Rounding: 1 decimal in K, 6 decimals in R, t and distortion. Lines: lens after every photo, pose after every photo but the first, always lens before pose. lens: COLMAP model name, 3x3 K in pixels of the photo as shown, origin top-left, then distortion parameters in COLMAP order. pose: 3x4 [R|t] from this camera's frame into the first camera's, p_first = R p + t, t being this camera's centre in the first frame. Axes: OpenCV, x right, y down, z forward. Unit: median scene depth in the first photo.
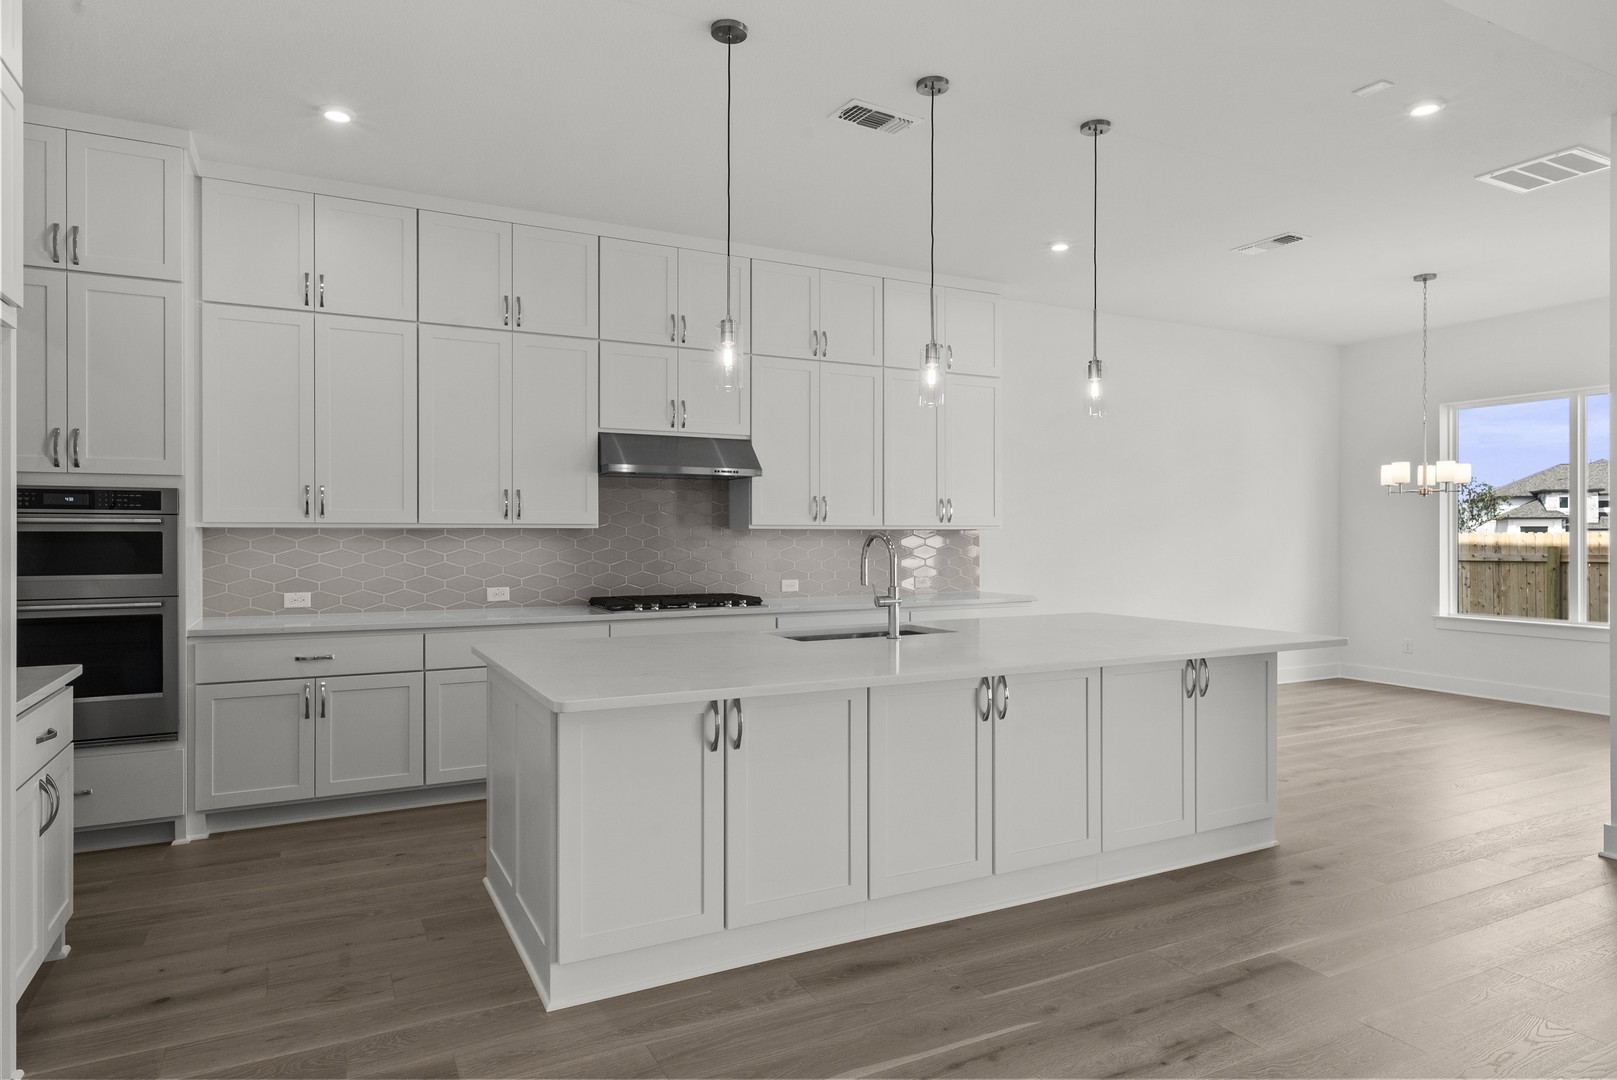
lens RADIAL K [[954.7, 0, 802.6], [0, 954.7, 536.5], [0, 0, 1]] dist [0.001790, 0.001118]
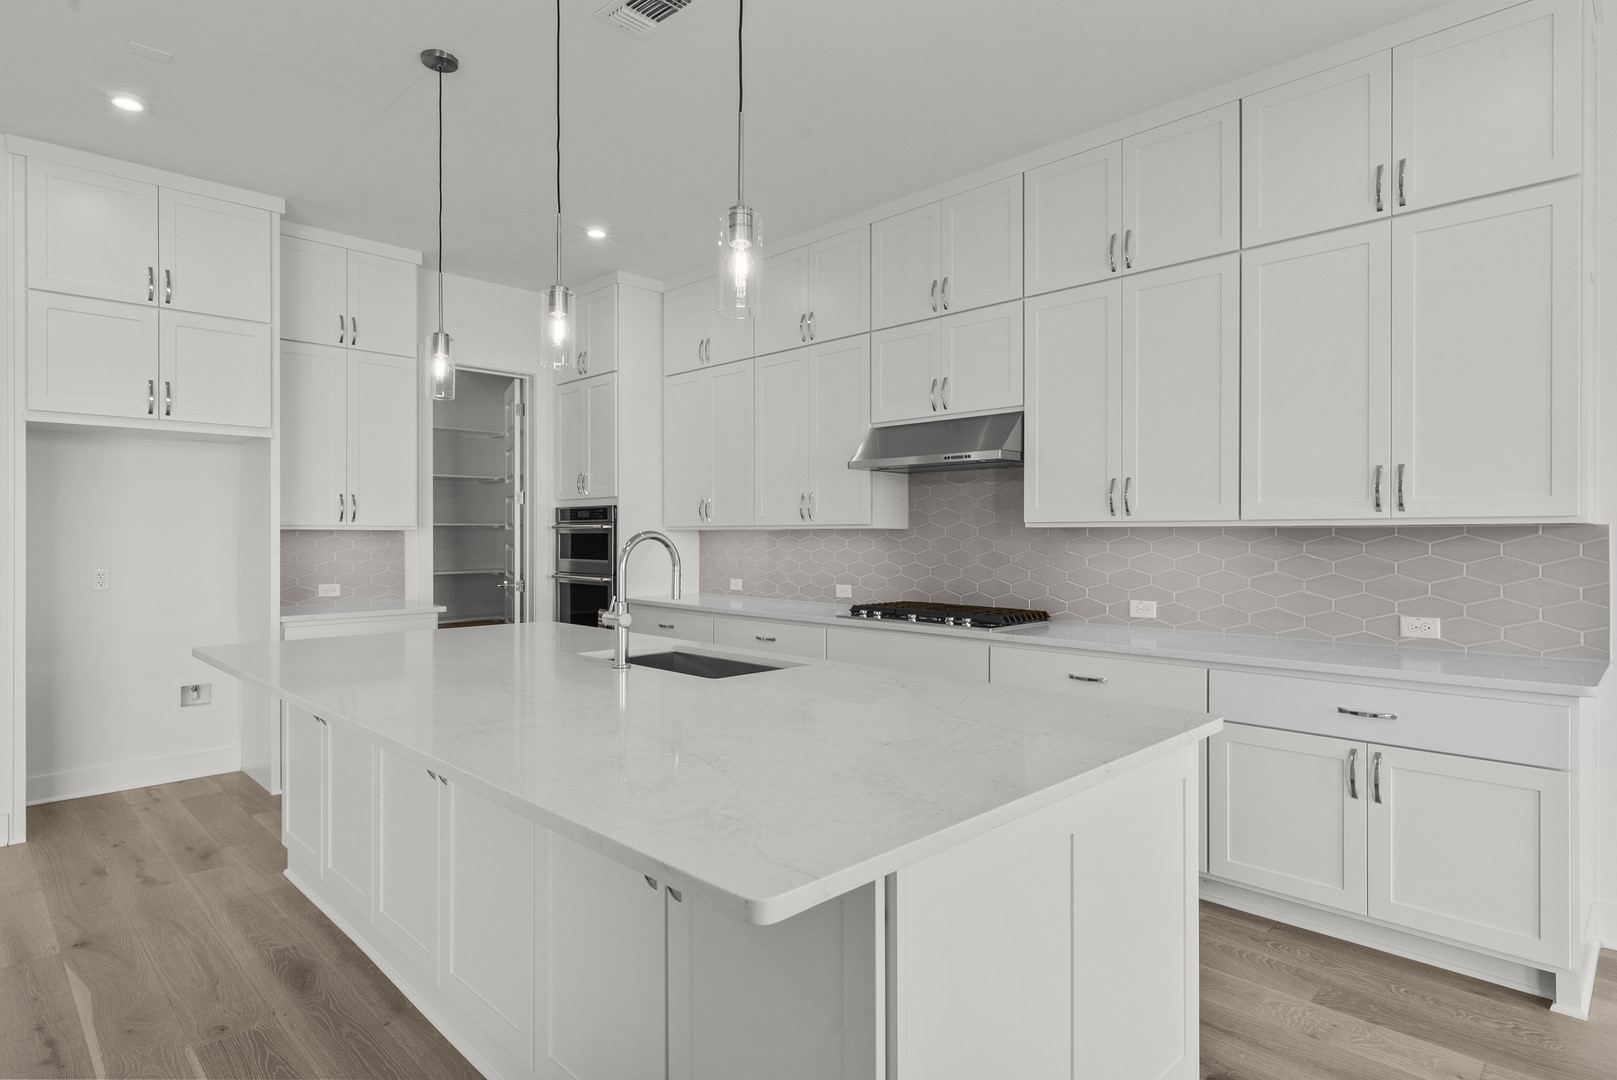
lens RADIAL K [[866.1, 0, 802.6], [0, 866.1, 535.4], [0, 0, 1]] dist [0.007143, 0.000231]
pose [[0.298727, 0.000529, -0.954338, 0.615700], [-0.000941, 1.000000, 0.000259, -0.002008], [0.954338, 0.000821, 0.298728, 0.699303]]
